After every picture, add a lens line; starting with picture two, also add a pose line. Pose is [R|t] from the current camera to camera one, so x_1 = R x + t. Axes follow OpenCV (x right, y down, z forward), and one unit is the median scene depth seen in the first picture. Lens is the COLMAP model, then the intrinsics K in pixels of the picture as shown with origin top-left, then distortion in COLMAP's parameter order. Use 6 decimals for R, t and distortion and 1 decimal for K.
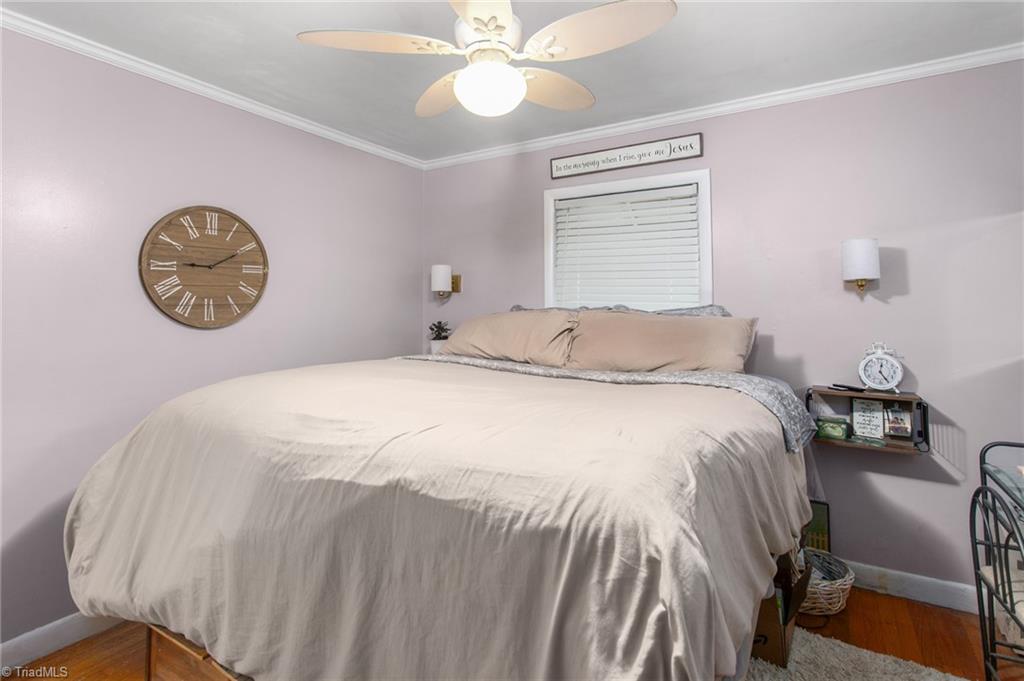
lens RADIAL K [[512.4, 0, 510.2], [0, 512.4, 283.9], [0, 0, 1]] dist [0.000324, 0.000072]
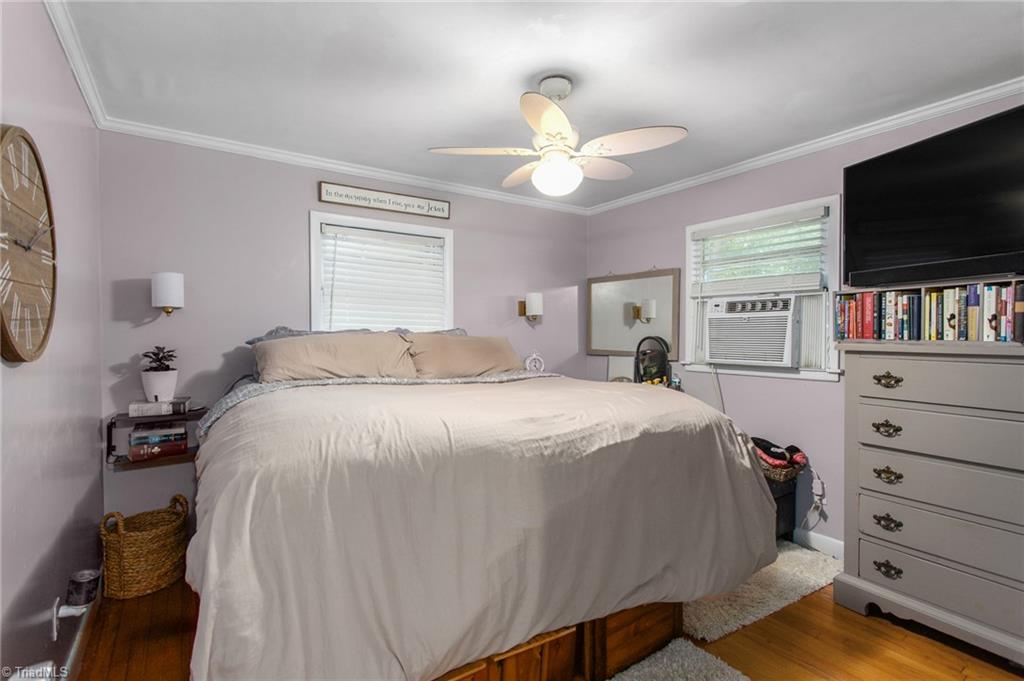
lens RADIAL K [[484.8, 0, 512.0], [0, 484.8, 340.5], [0, 0, 1]] dist [0.000070, 0.000049]
pose [[0.421692, -0.013471, 0.906639, -0.864913], [-0.047546, 0.998186, 0.036945, 0.020214], [-0.905492, -0.058686, 0.420286, 0.340051]]
